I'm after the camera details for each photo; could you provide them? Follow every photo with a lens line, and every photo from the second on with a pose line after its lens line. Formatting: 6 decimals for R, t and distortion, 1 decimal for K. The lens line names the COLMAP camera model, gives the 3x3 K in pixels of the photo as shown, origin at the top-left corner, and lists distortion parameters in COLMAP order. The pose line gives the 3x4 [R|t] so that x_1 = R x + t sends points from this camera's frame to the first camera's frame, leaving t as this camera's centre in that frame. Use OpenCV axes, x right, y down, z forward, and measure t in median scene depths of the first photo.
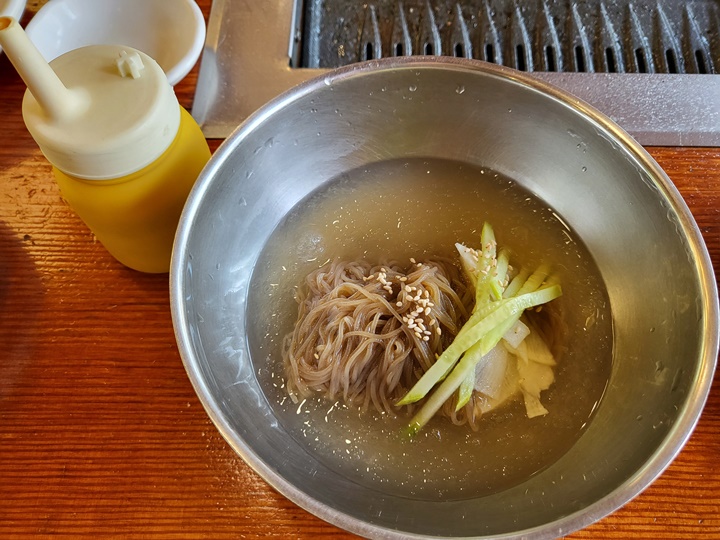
lens RADIAL K [[608.7, 0, 363.1], [0, 608.7, 271.7], [0, 0, 1]] dist [0.061206, -0.015984]
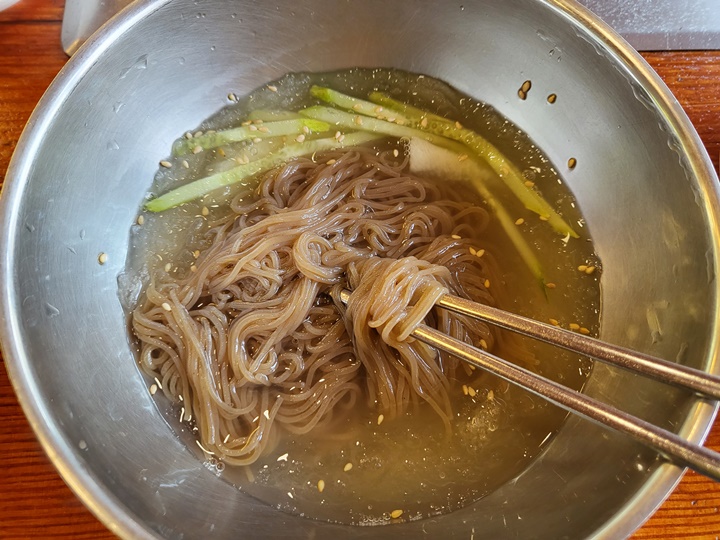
lens RADIAL K [[608.7, 0, 357.8], [0, 608.7, 269.9], [0, 0, 1]] dist [0.061206, -0.015984]
pose [[0.997538, -0.051145, 0.047977, 0.057017], [0.045140, 0.991888, 0.118829, -0.037738], [-0.053665, -0.116371, 0.991755, 0.214200]]
